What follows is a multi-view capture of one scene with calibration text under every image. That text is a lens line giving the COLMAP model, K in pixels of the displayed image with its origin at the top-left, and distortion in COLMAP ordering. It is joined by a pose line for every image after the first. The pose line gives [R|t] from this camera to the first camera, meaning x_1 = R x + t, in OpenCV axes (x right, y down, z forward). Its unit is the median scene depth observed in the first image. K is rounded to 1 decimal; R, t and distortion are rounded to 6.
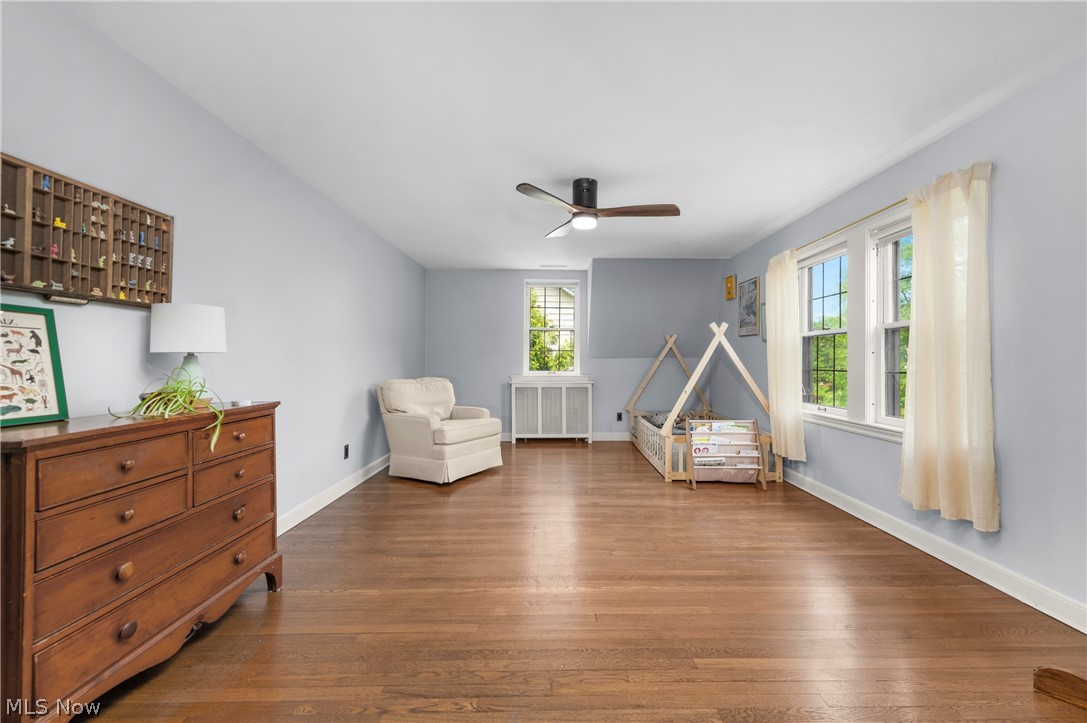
lens RADIAL K [[436.2, 0, 556.1], [0, 436.2, 356.1], [0, 0, 1]] dist [0.008155, -0.001427]
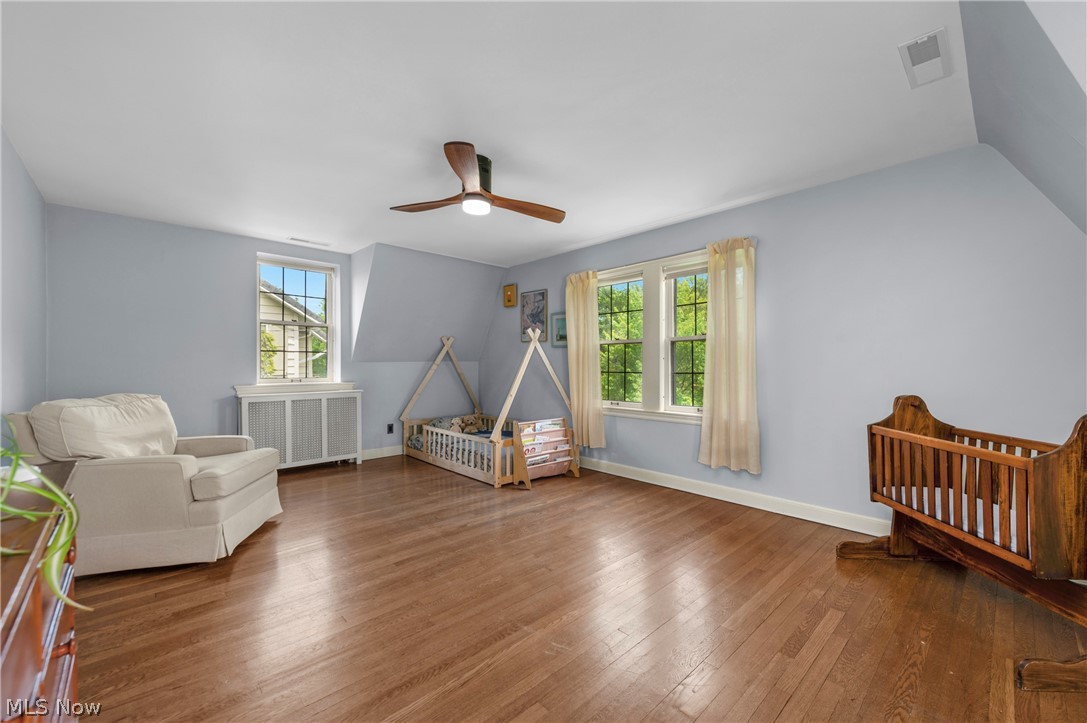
lens RADIAL K [[436.2, 0, 551.1], [0, 436.2, 365.3], [0, 0, 1]] dist [0.008155, -0.001427]
pose [[0.723080, -0.002249, 0.690761, -0.349329], [-0.005860, 0.999939, 0.009389, 0.002029], [-0.690740, -0.010837, 0.723022, 0.216576]]
